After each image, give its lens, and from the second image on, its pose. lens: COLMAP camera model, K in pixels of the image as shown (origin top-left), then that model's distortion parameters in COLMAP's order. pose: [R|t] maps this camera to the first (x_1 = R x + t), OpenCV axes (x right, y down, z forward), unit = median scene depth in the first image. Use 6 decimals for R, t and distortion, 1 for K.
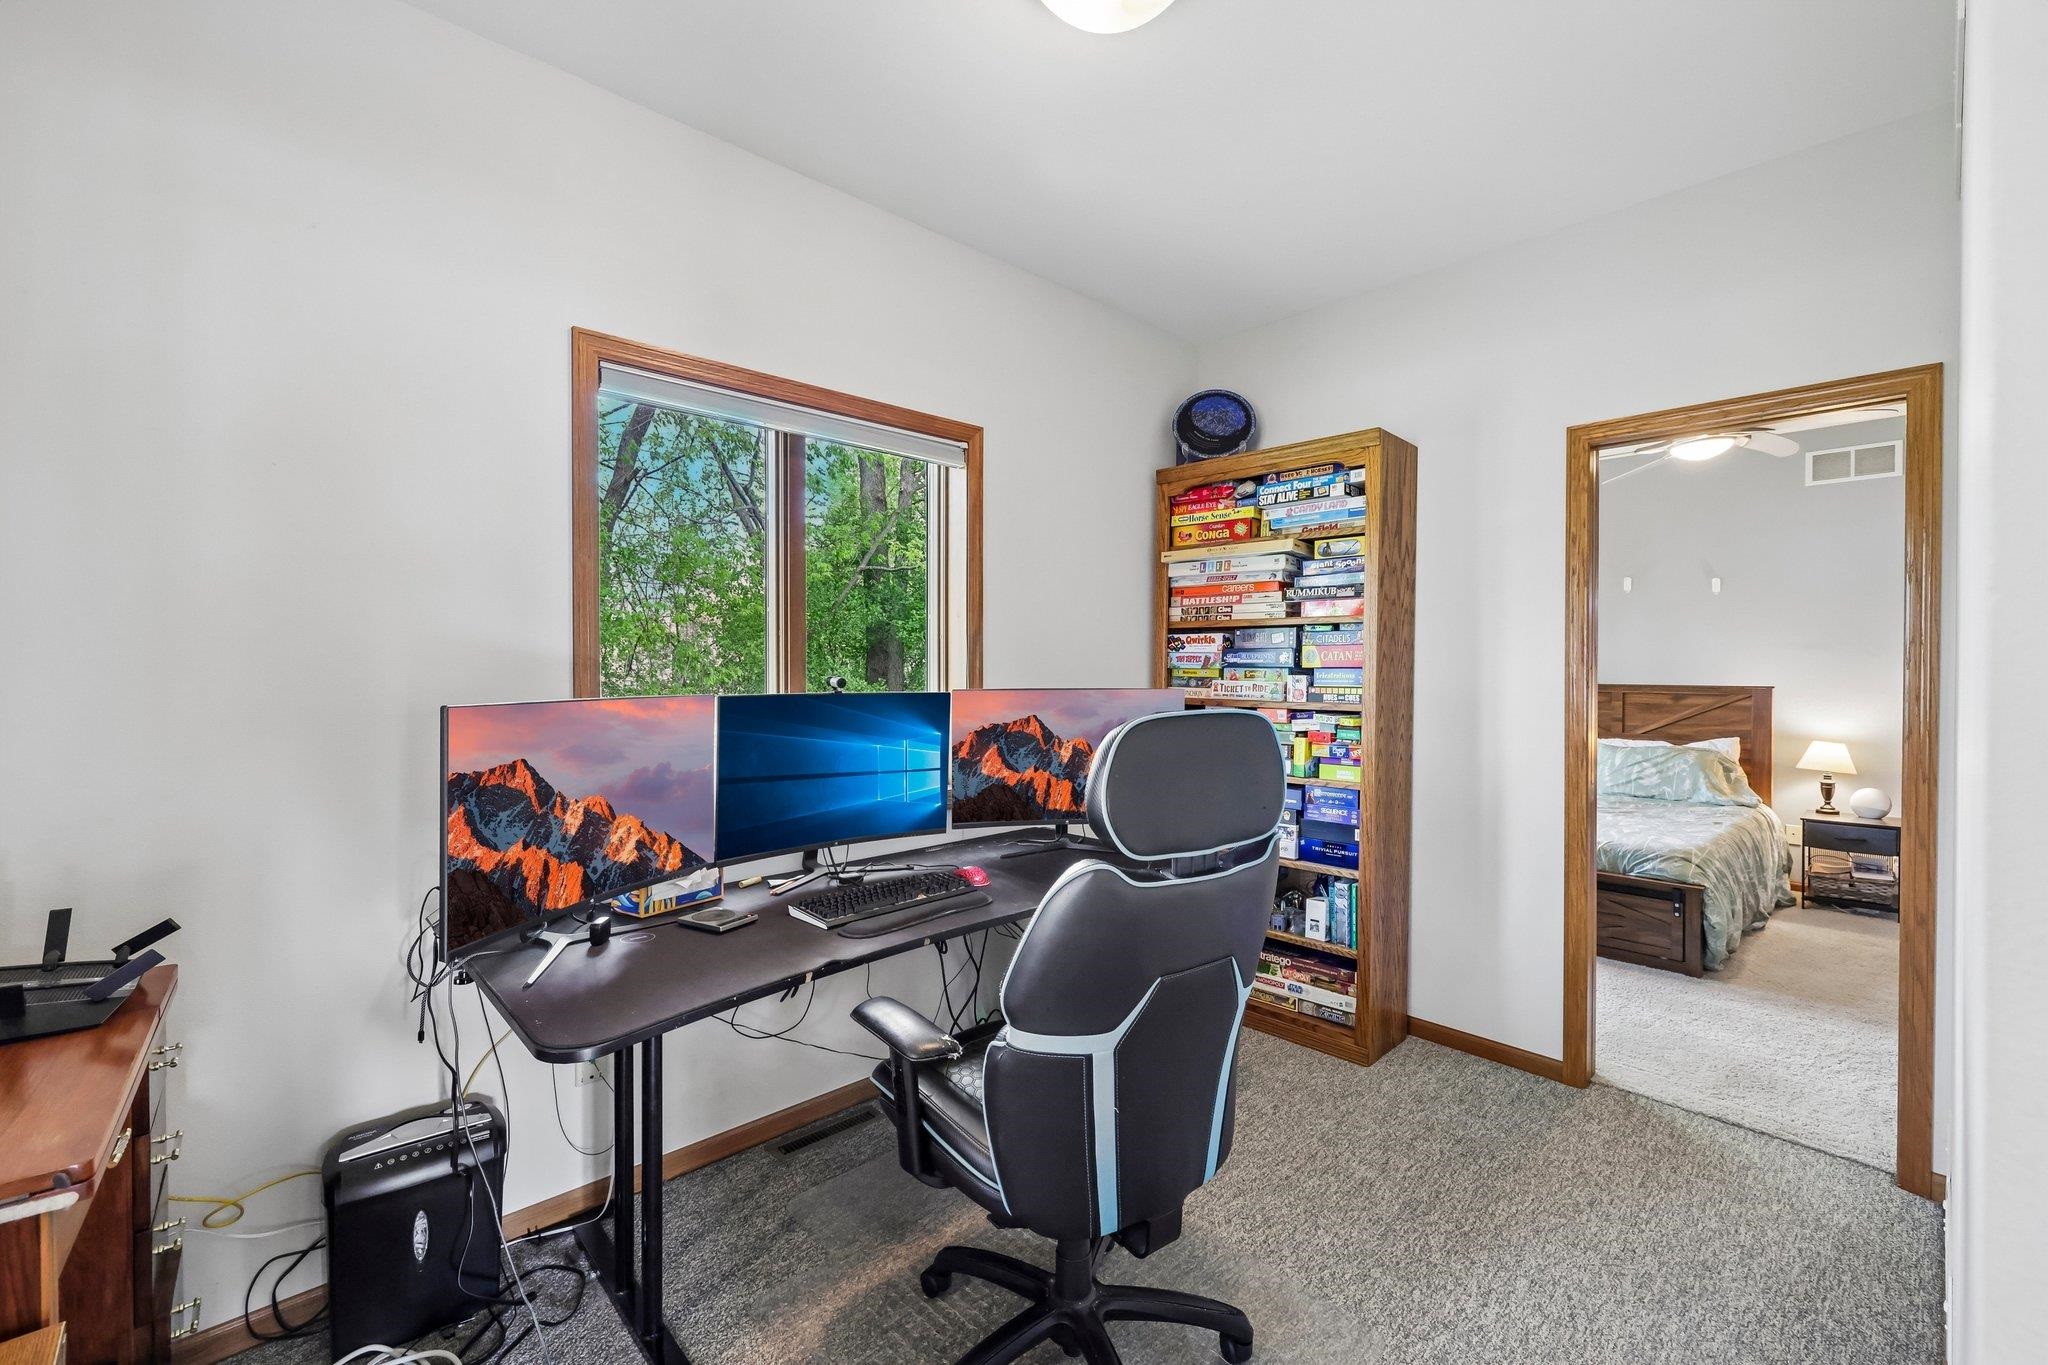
lens RADIAL K [[857.2, 0, 1020.0], [0, 857.2, 673.3], [0, 0, 1]] dist [0.000834, -0.000092]
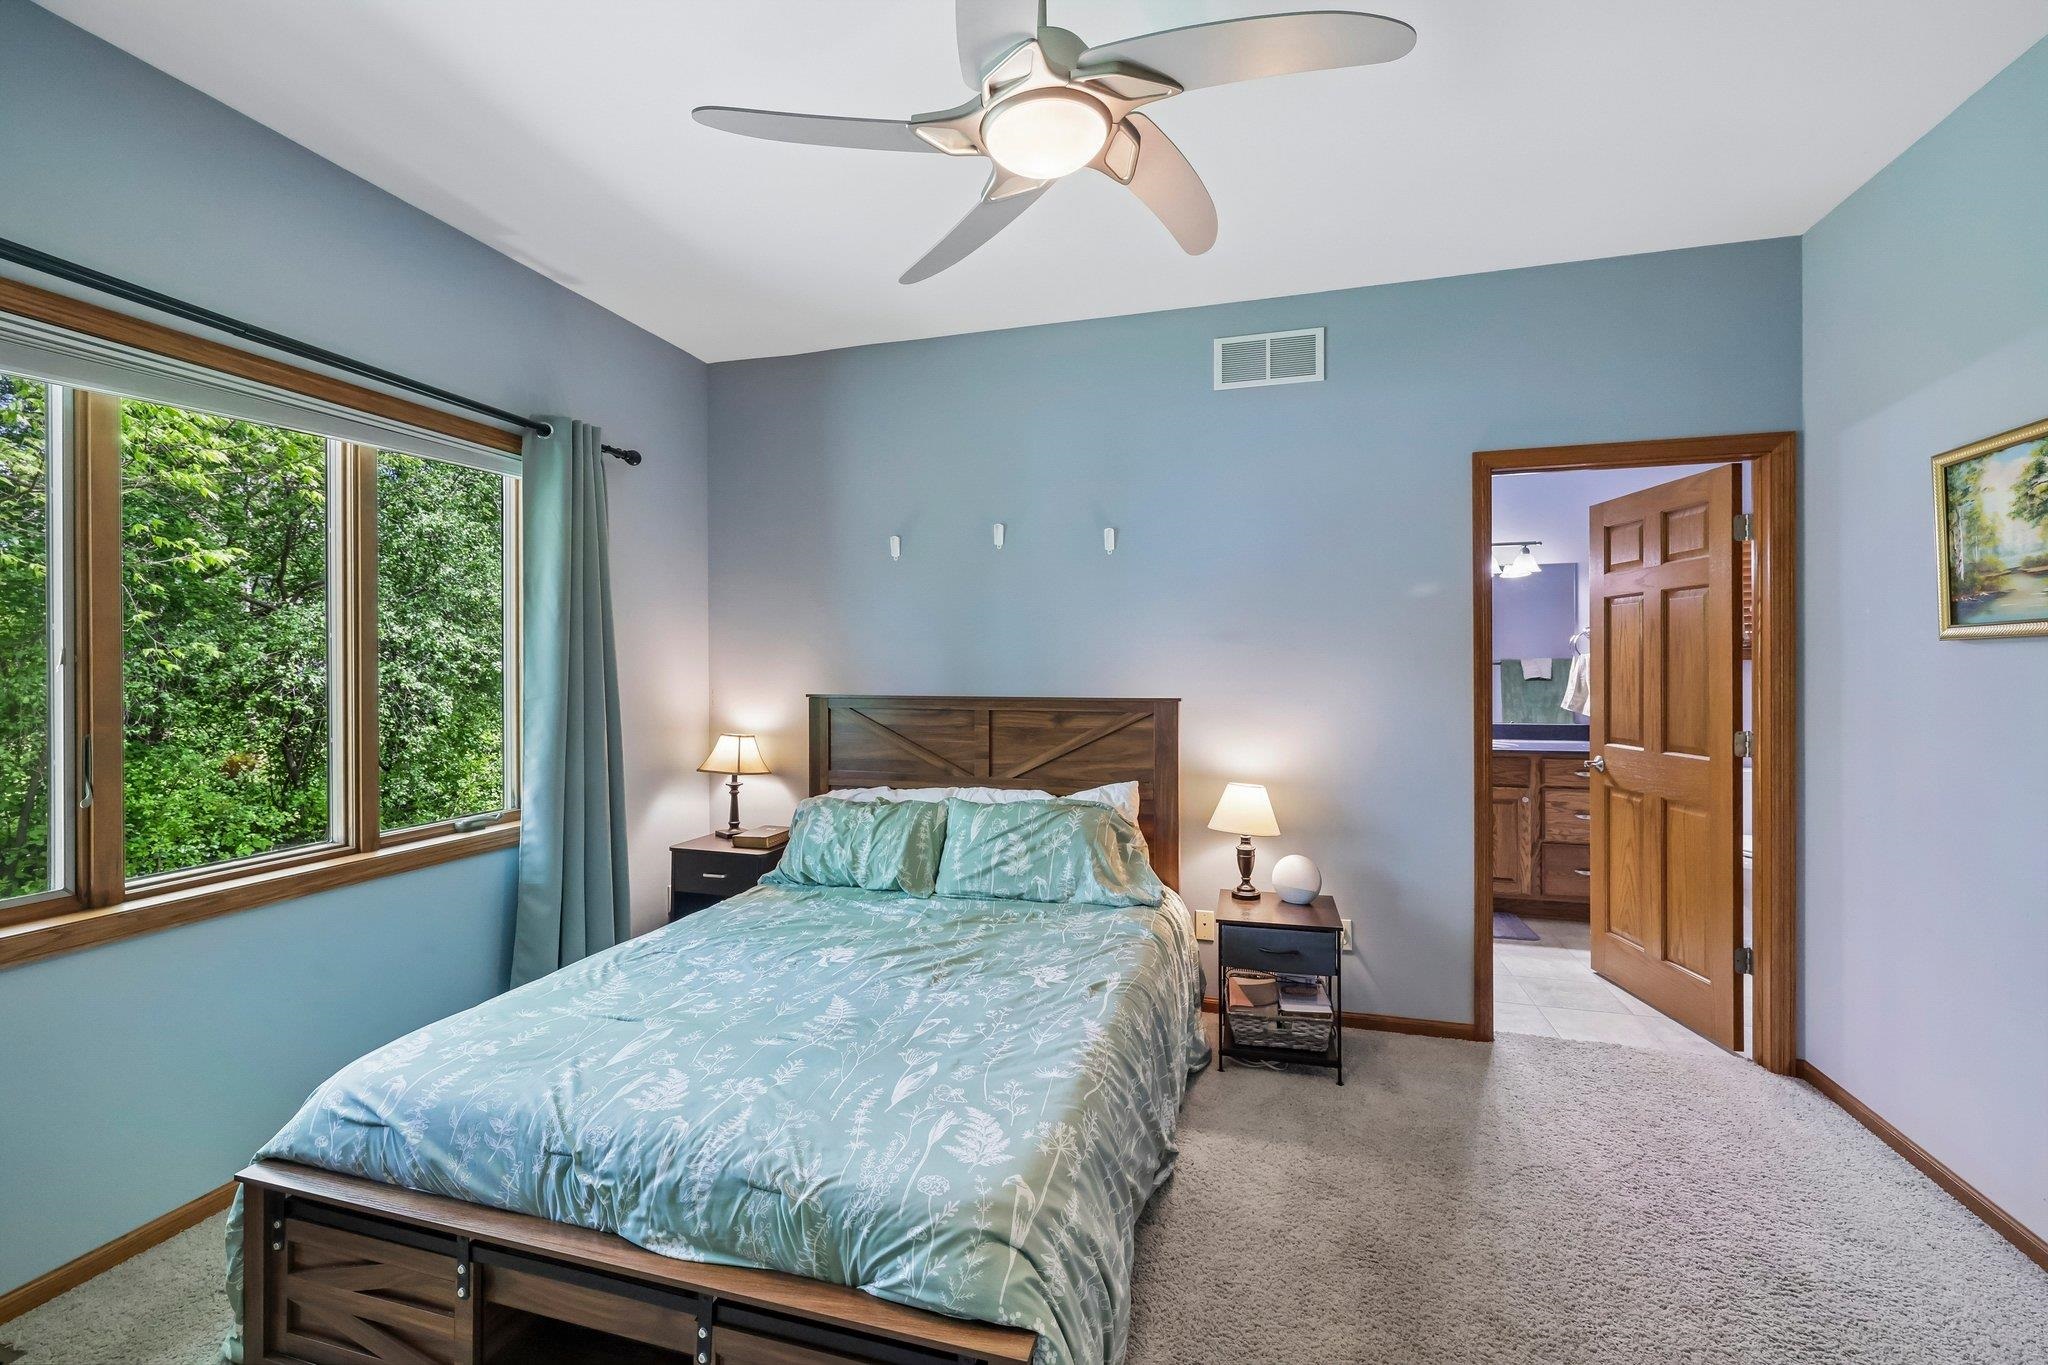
lens RADIAL K [[857.2, 0, 1014.9], [0, 857.2, 668.1], [0, 0, 1]] dist [0.000834, -0.000092]
pose [[0.859193, -0.005606, 0.511620, 0.451554], [0.008009, 0.999965, -0.002493, -0.006193], [-0.511588, 0.006240, 0.859208, 0.519670]]
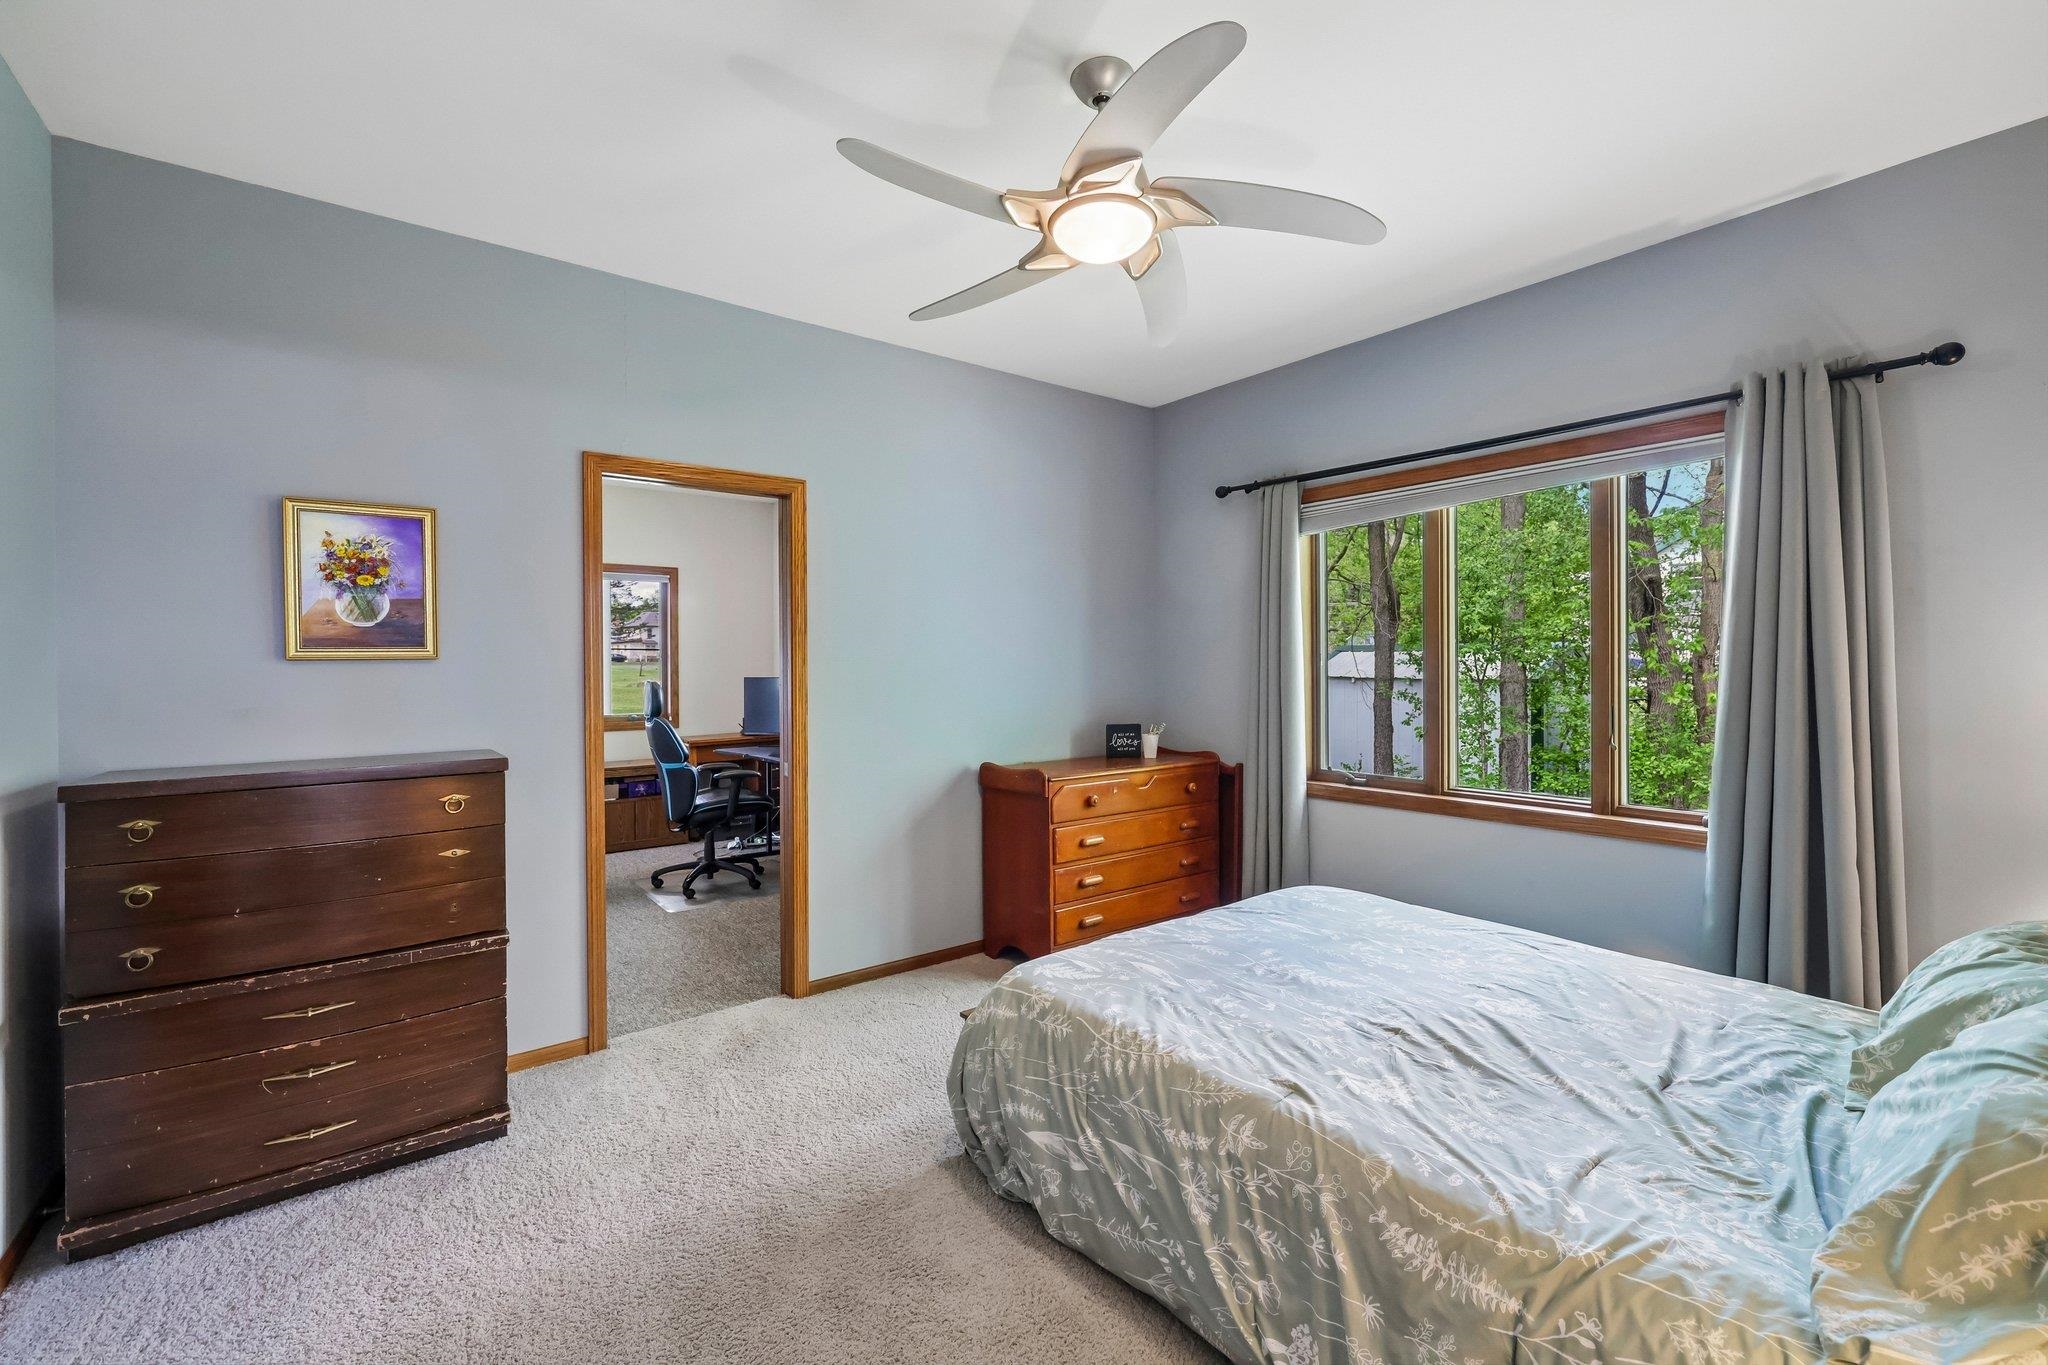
lens RADIAL K [[857.2, 0, 1015.2], [0, 857.2, 673.8], [0, 0, 1]] dist [0.000834, -0.000092]
pose [[-0.090258, 0.008603, -0.995881, 1.034575], [-0.001542, 0.999960, 0.008778, -0.007383], [0.995917, 0.002328, -0.090241, 0.790779]]
